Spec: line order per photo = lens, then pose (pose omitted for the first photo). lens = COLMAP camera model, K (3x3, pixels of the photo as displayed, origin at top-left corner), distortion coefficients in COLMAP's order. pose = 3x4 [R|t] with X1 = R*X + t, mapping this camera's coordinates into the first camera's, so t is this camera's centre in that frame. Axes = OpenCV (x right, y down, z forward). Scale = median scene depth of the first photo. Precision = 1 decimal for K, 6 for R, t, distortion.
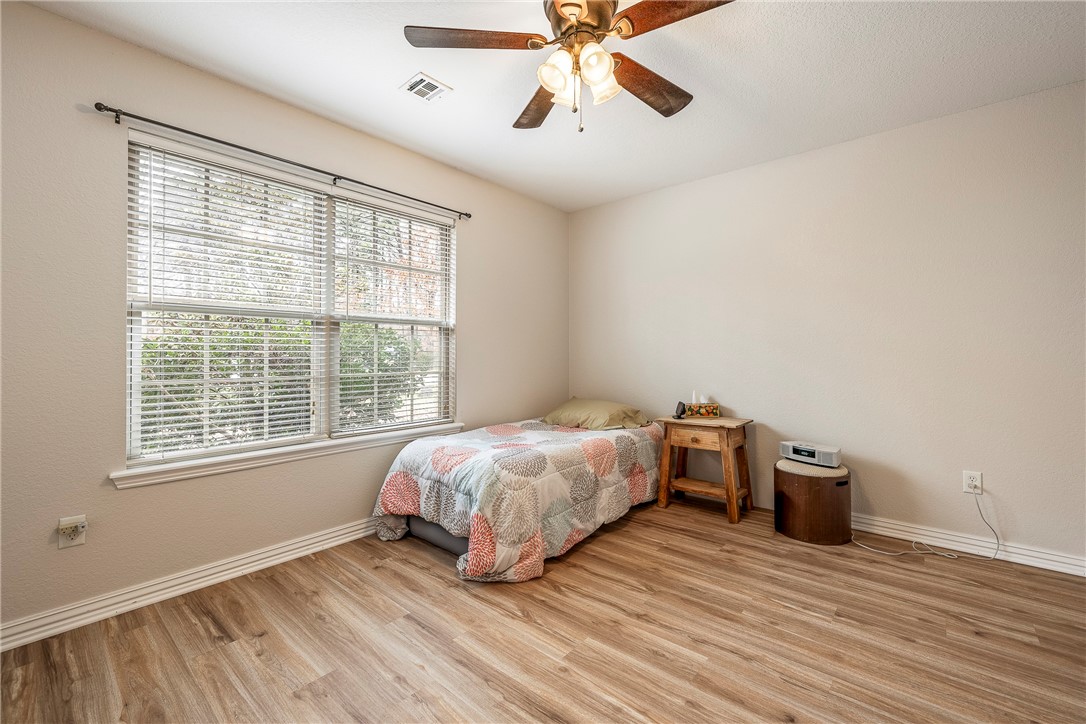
lens RADIAL K [[473.7, 0, 539.0], [0, 473.7, 351.0], [0, 0, 1]] dist [-0.004522, 0.001790]
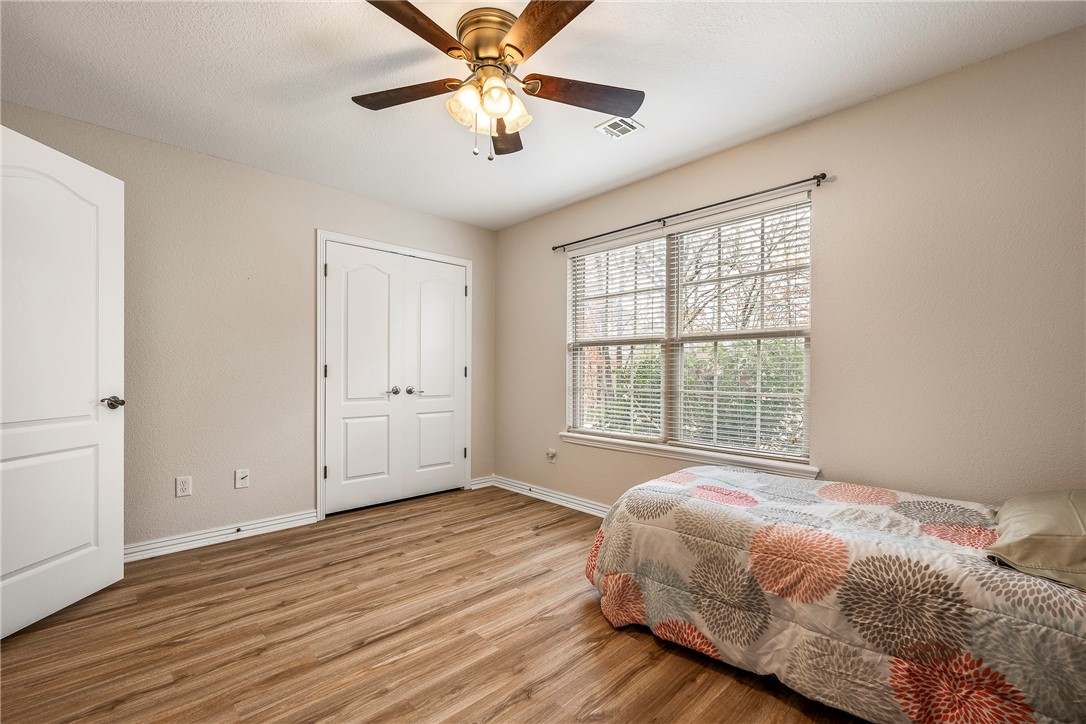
lens RADIAL K [[473.7, 0, 539.4], [0, 473.7, 372.1], [0, 0, 1]] dist [-0.004522, 0.001790]
pose [[-0.129984, 0.002466, -0.991513, 0.865289], [0.003159, 0.999993, 0.002073, 0.004382], [0.991511, -0.002863, -0.129991, 0.957987]]
